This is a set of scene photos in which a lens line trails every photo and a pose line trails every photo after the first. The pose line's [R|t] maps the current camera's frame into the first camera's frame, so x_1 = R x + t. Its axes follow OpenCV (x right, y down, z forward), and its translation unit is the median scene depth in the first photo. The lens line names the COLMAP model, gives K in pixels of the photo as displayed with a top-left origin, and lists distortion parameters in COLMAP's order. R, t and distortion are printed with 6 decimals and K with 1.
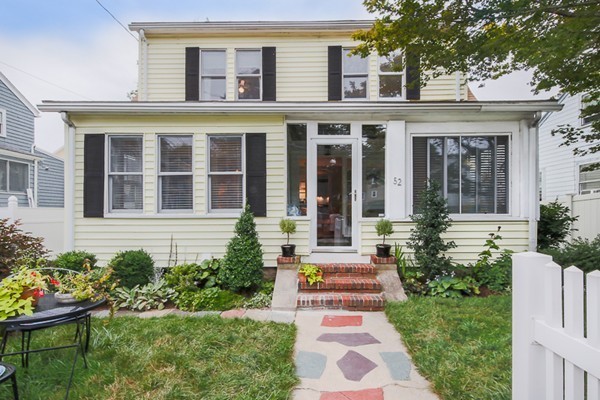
lens RADIAL K [[239.6, 0, 299.2], [0, 239.6, 193.3], [0, 0, 1]] dist [-0.000983, -0.000081]
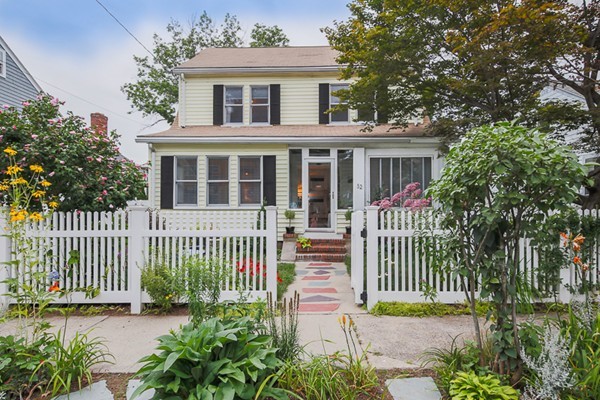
lens RADIAL K [[239.6, 0, 299.2], [0, 239.6, 193.3], [0, 0, 1]] dist [-0.000983, -0.000081]
pose [[0.999984, 0.001832, 0.005385, 0.005546], [-0.001921, 0.999862, 0.016514, -0.029282], [-0.005354, -0.016524, 0.999849, -0.564120]]
